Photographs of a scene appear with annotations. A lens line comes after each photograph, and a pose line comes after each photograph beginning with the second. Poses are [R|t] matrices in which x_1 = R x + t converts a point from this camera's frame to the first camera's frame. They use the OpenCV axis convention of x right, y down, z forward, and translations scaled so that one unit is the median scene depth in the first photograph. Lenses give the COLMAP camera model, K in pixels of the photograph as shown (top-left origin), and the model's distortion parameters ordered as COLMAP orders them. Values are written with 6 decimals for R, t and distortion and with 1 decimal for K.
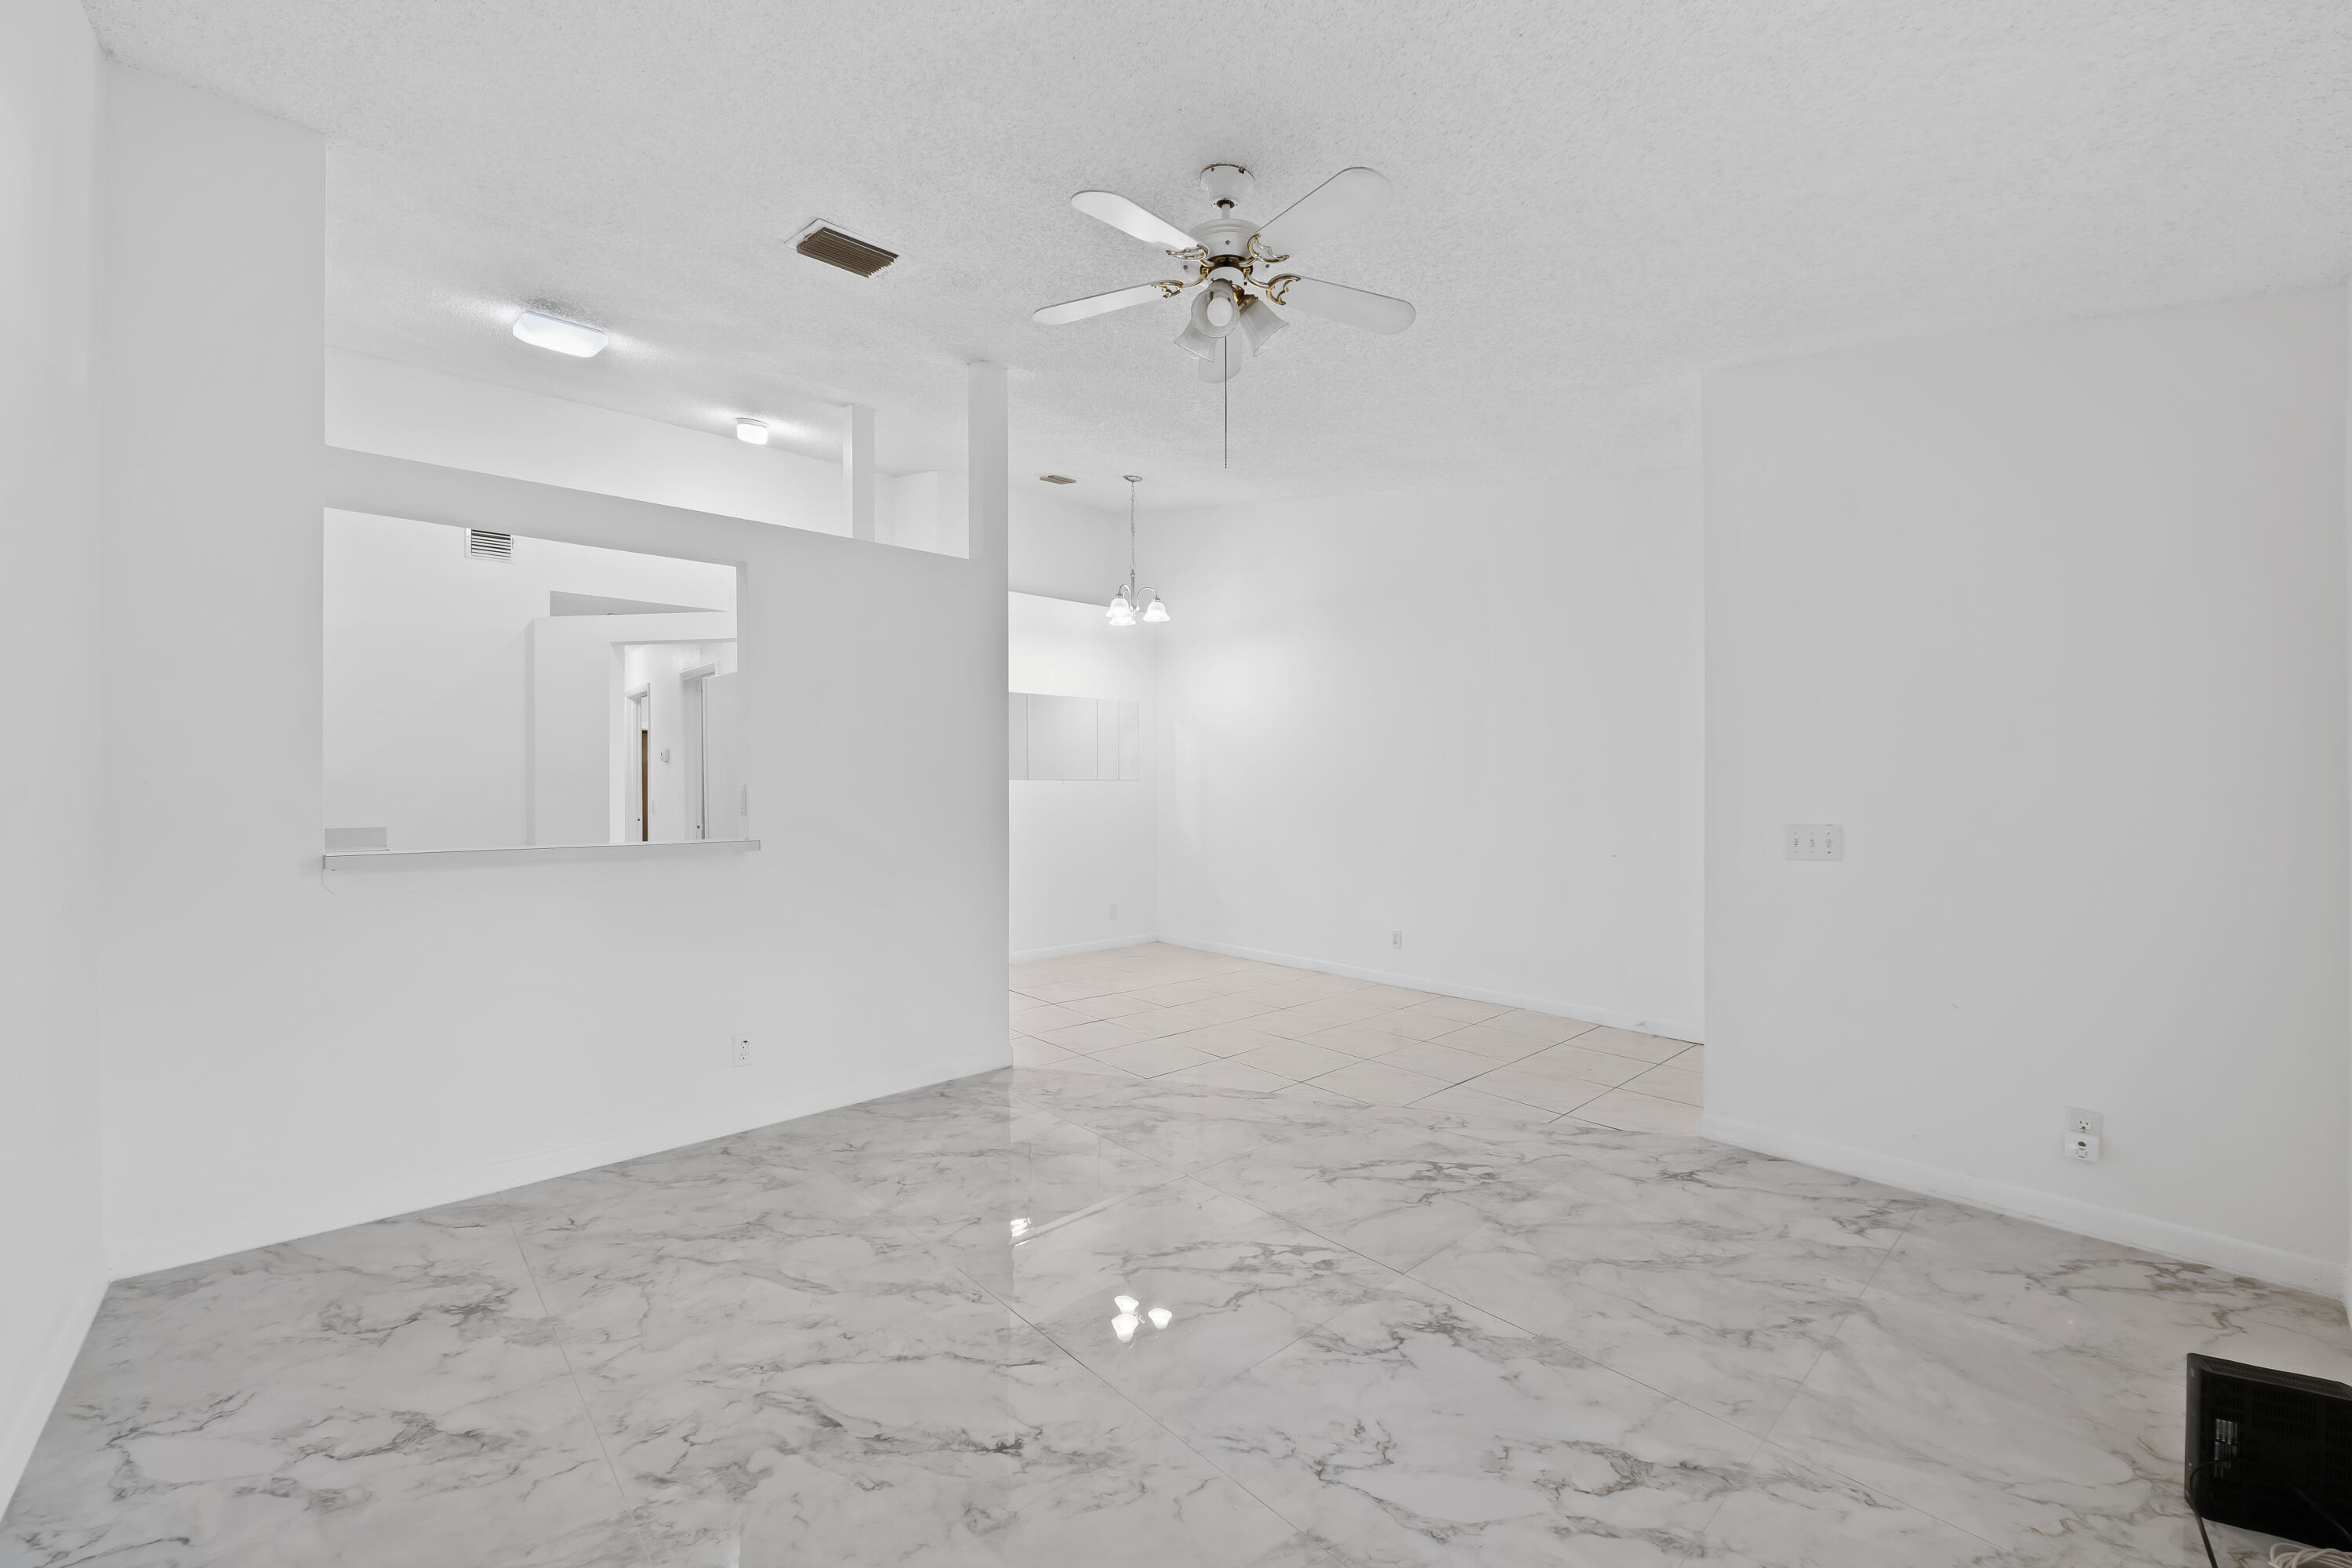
lens RADIAL K [[942.0, 0, 1175.6], [0, 942.0, 783.7], [0, 0, 1]] dist [-0.002911, -0.000822]
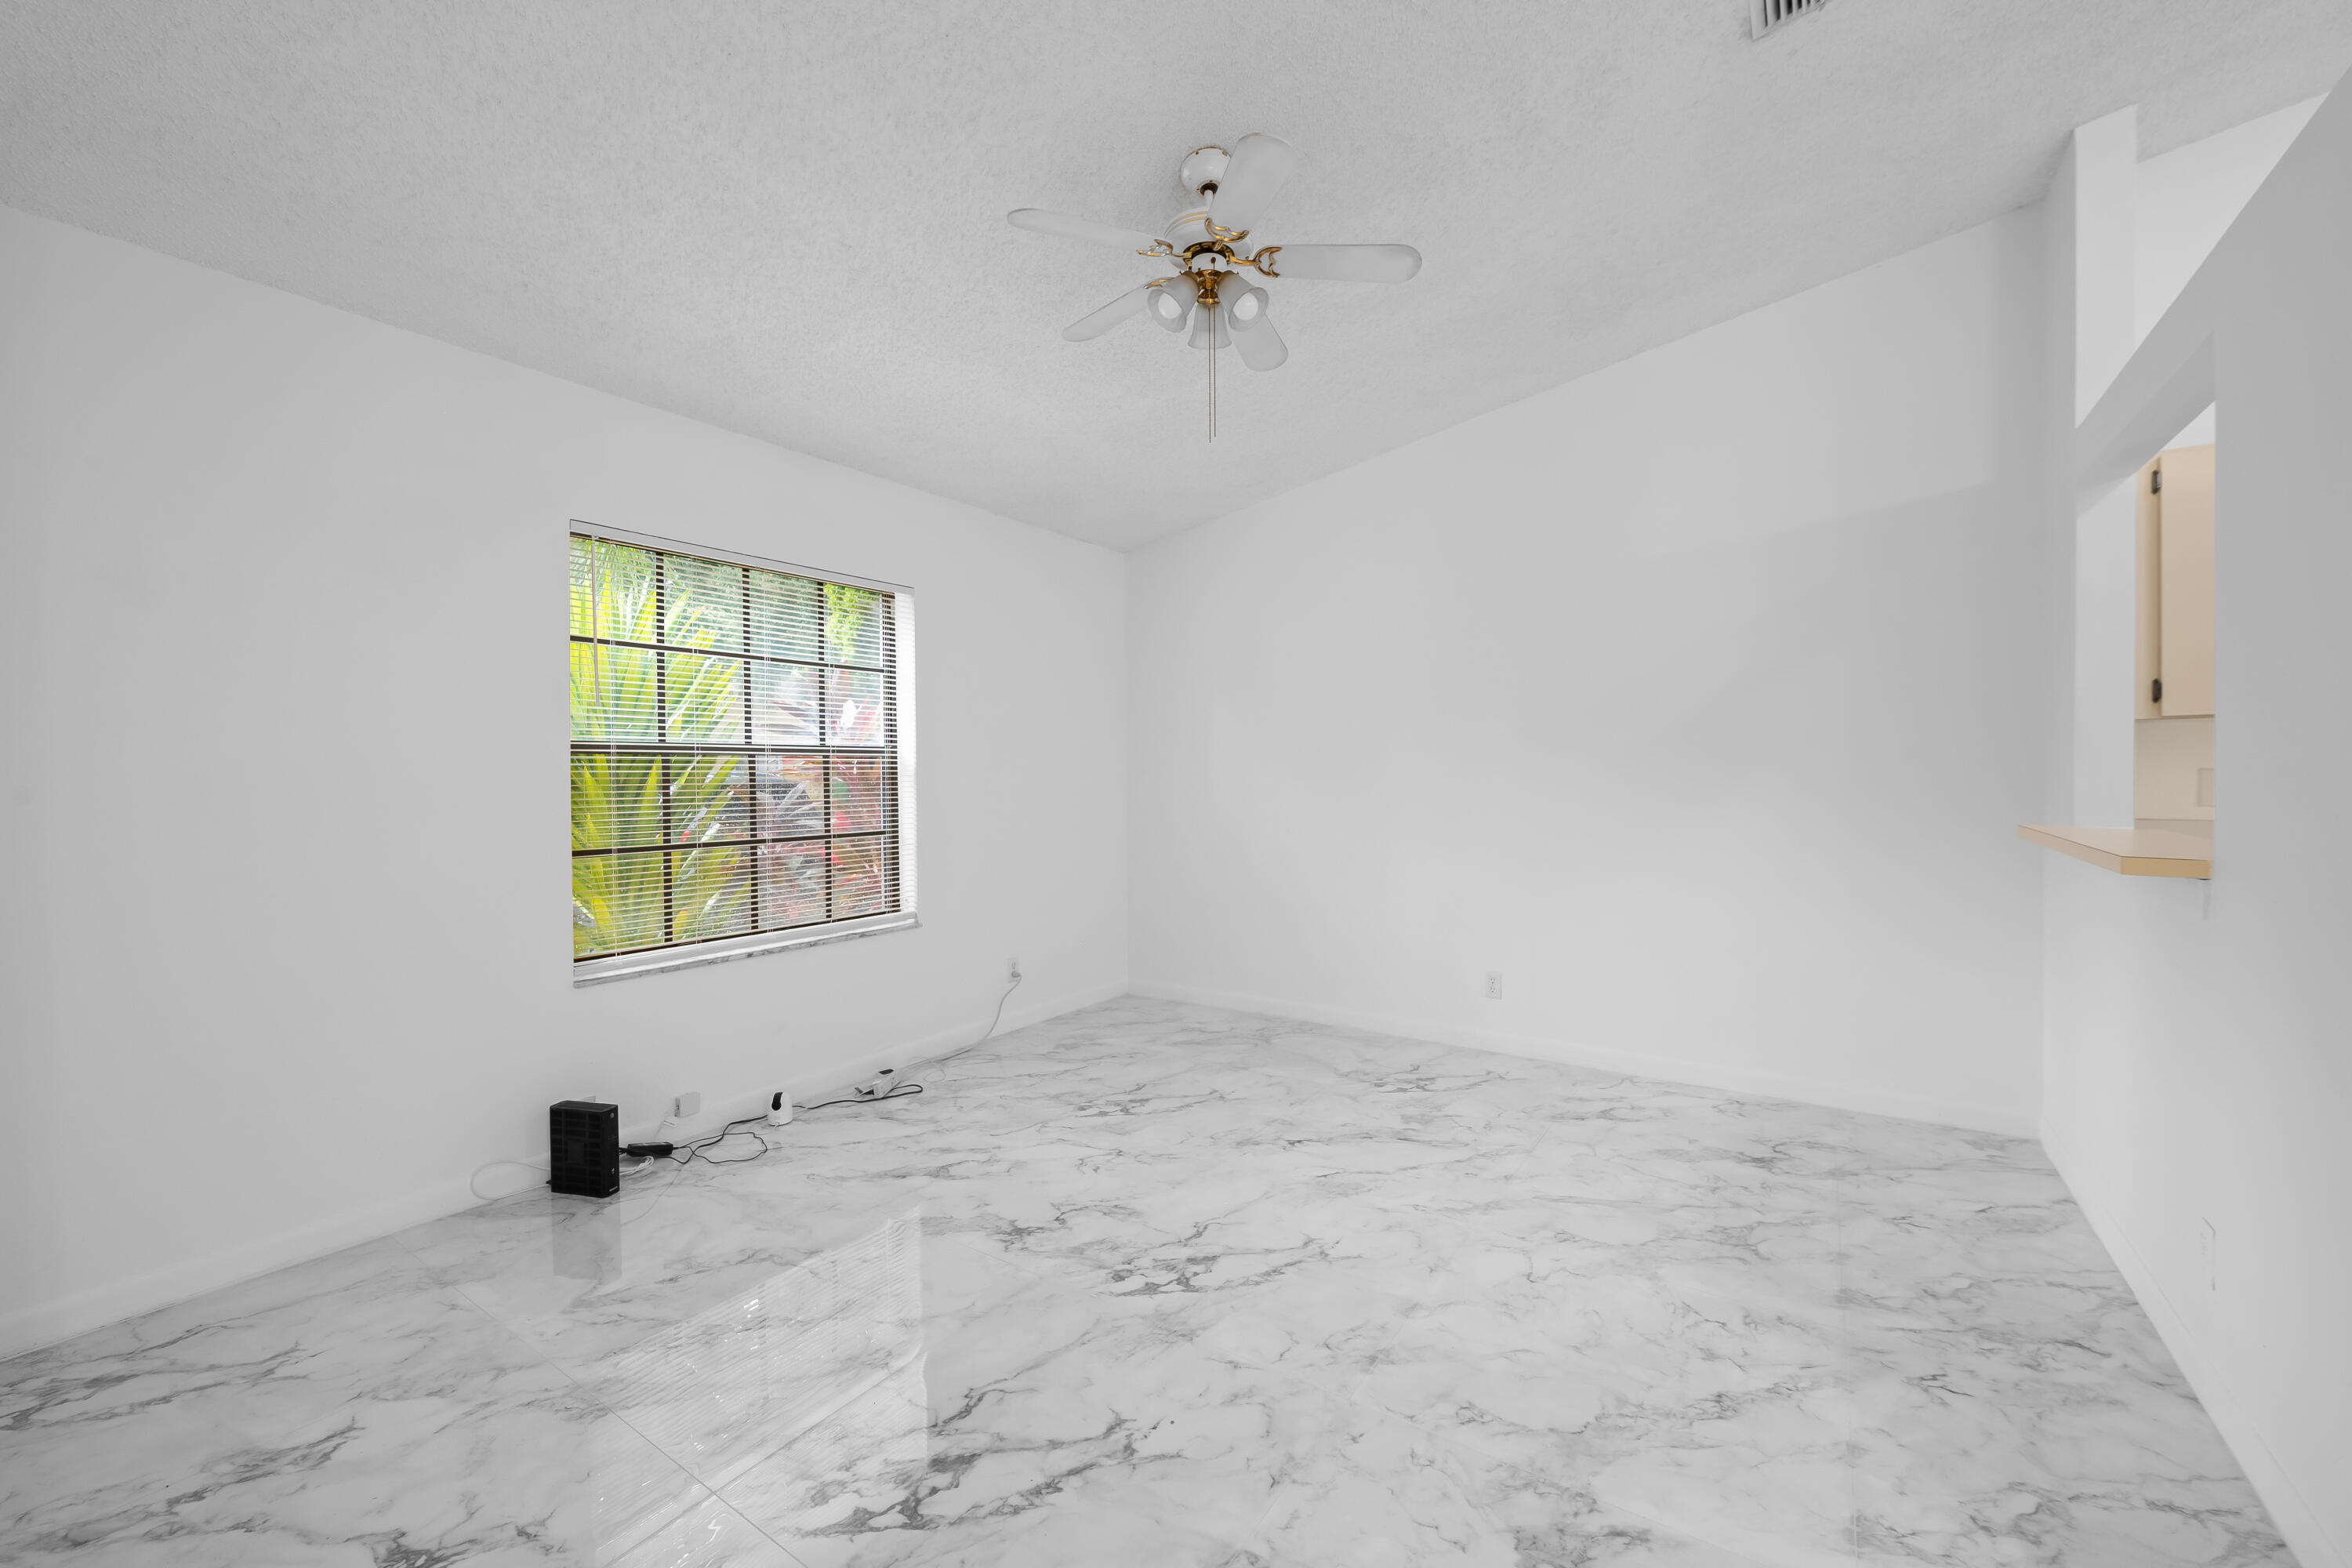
lens RADIAL K [[942.0, 0, 1176.4], [0, 942.0, 779.3], [0, 0, 1]] dist [-0.002911, -0.000822]
pose [[-0.973047, 0.010363, -0.230372, 0.329209], [0.008509, 0.999923, 0.009038, 0.007809], [0.230448, 0.006834, -0.973061, 2.003887]]
